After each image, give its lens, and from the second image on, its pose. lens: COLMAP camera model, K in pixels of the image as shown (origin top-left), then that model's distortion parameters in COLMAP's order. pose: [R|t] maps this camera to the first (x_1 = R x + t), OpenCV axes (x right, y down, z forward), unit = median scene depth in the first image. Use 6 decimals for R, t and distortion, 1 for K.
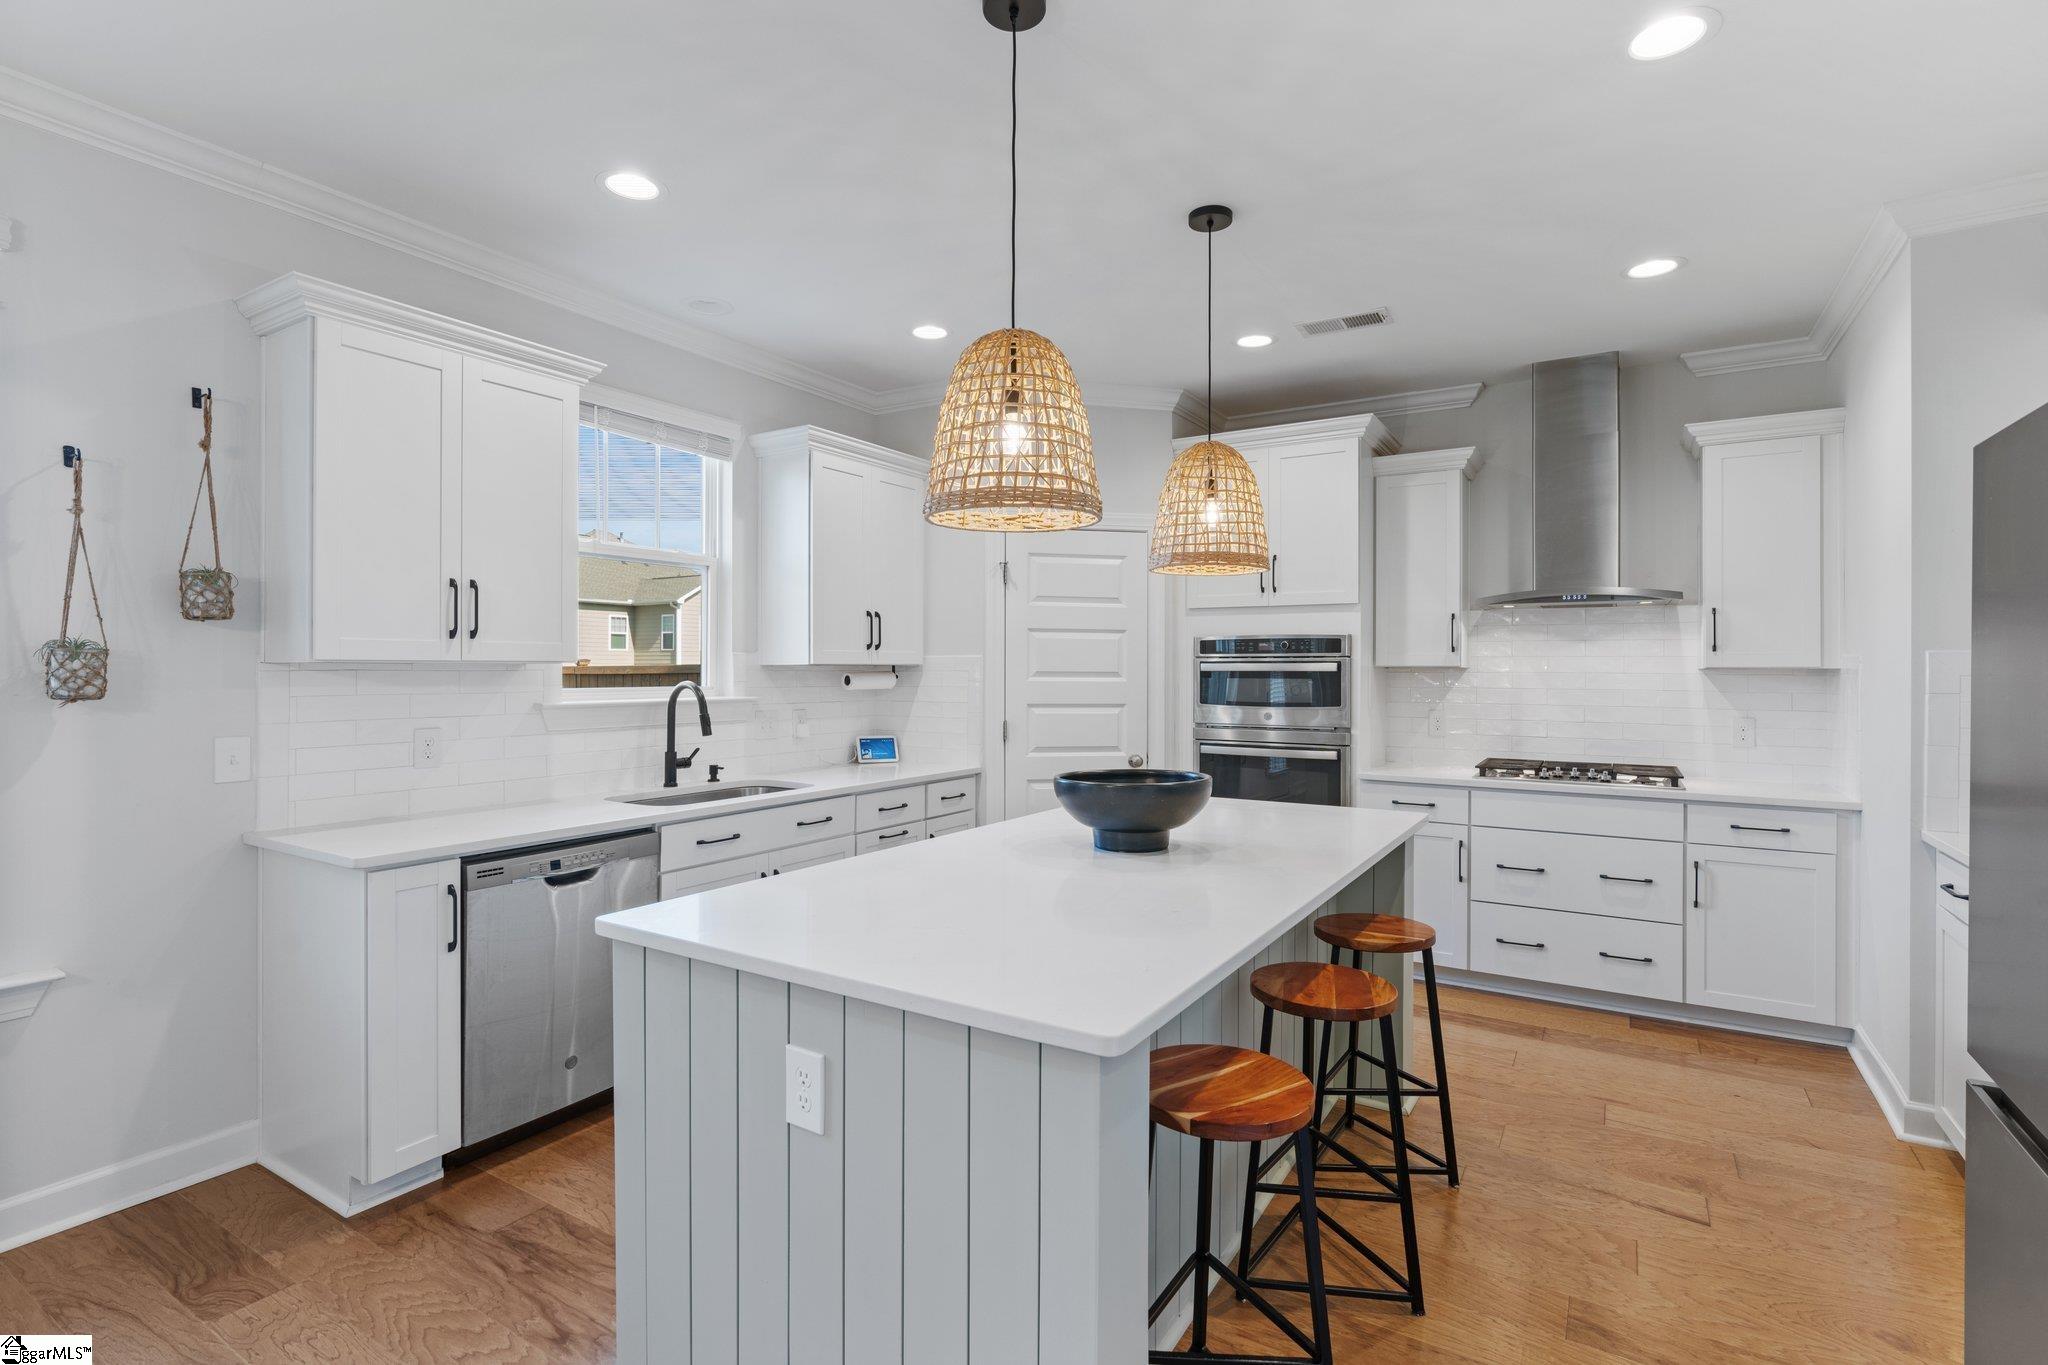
lens RADIAL K [[967.3, 0, 1023.3], [0, 967.3, 668.9], [0, 0, 1]] dist [-0.000516, 0.000029]
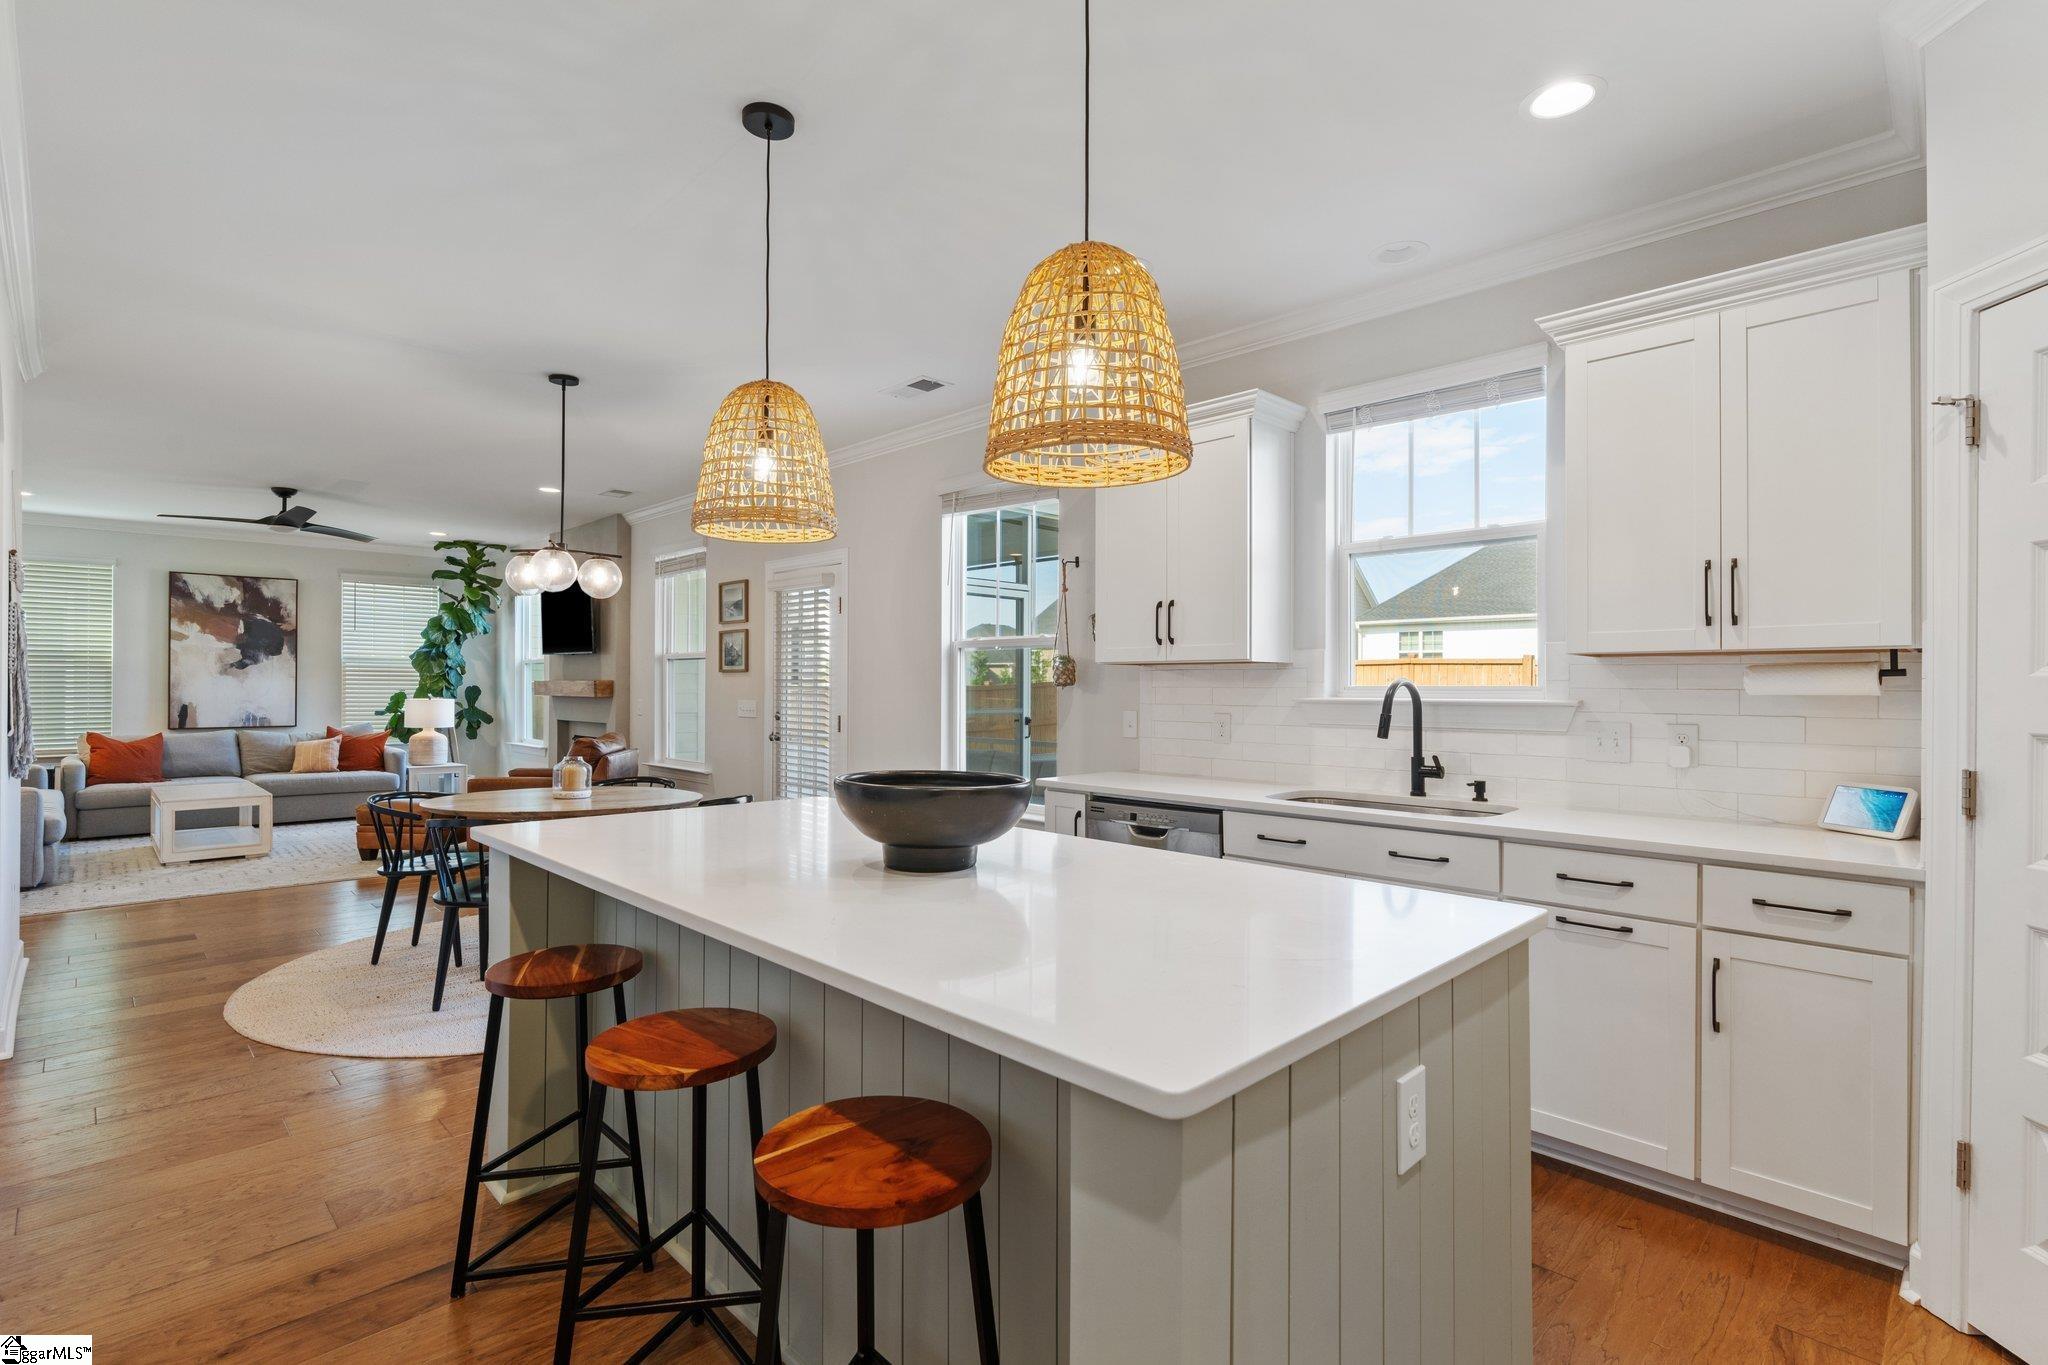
lens RADIAL K [[965.7, 0, 1024.0], [0, 965.7, 682.5], [0, 0, 1]] dist [-0.001063, -0.000023]
pose [[-0.227156, -0.008466, -0.973821, 0.525675], [-0.005945, 0.999956, -0.007306, 0.021824], [0.973840, 0.004130, -0.227197, 0.747234]]
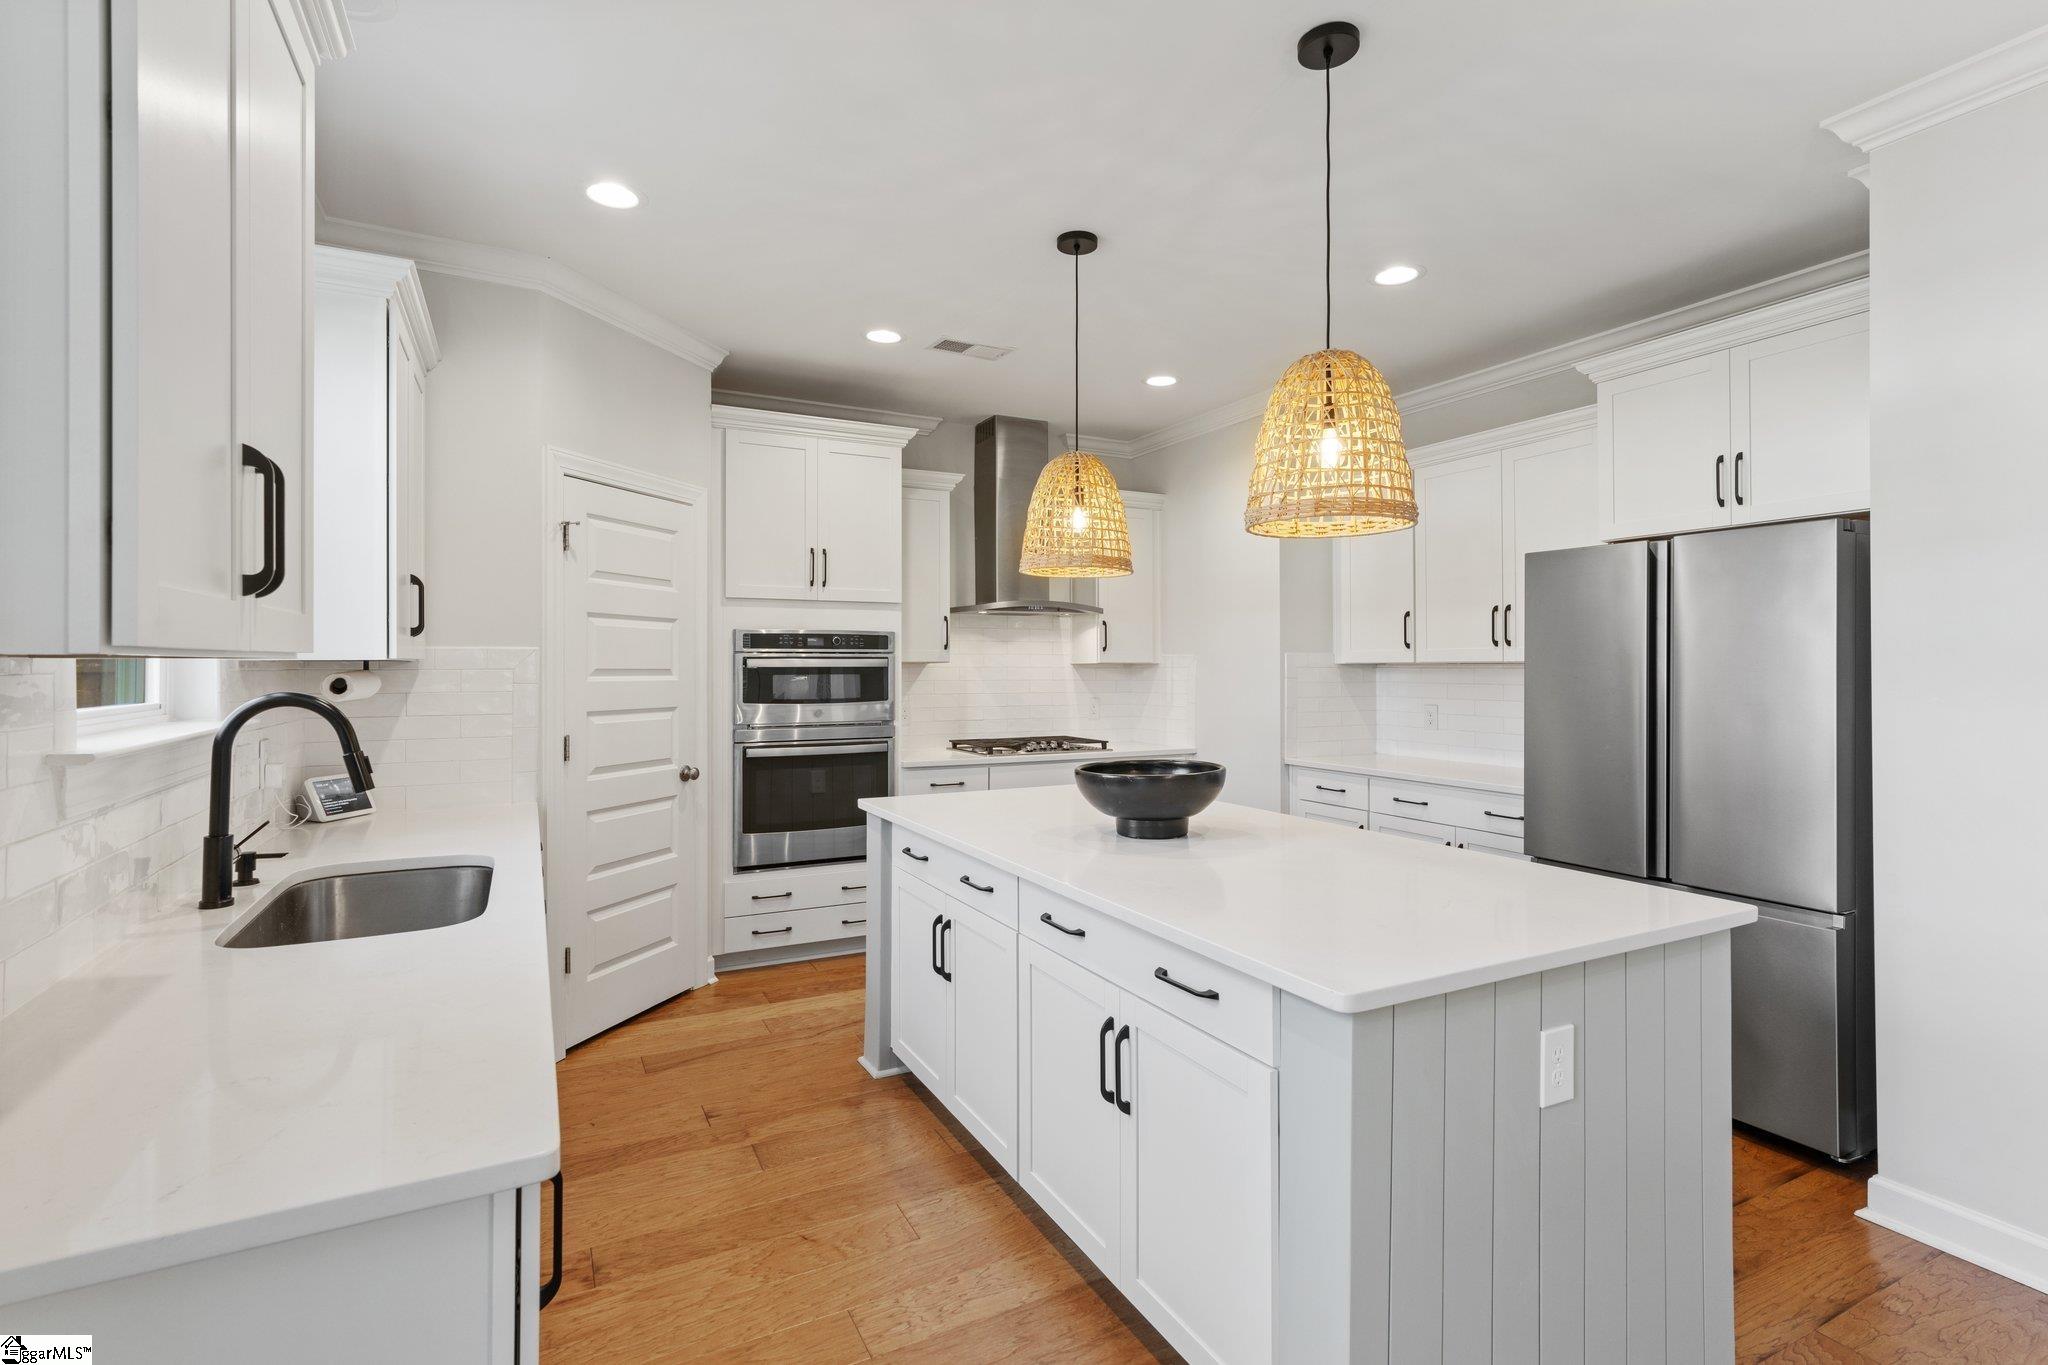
lens RADIAL K [[969.0, 0, 1024.8], [0, 969.0, 661.9], [0, 0, 1]] dist [-0.000905, -0.000052]
pose [[0.511546, -0.000658, 0.859255, -0.504799], [0.001756, 0.999998, -0.000279, -0.002303], [-0.859254, 0.001651, 0.511547, 0.336925]]
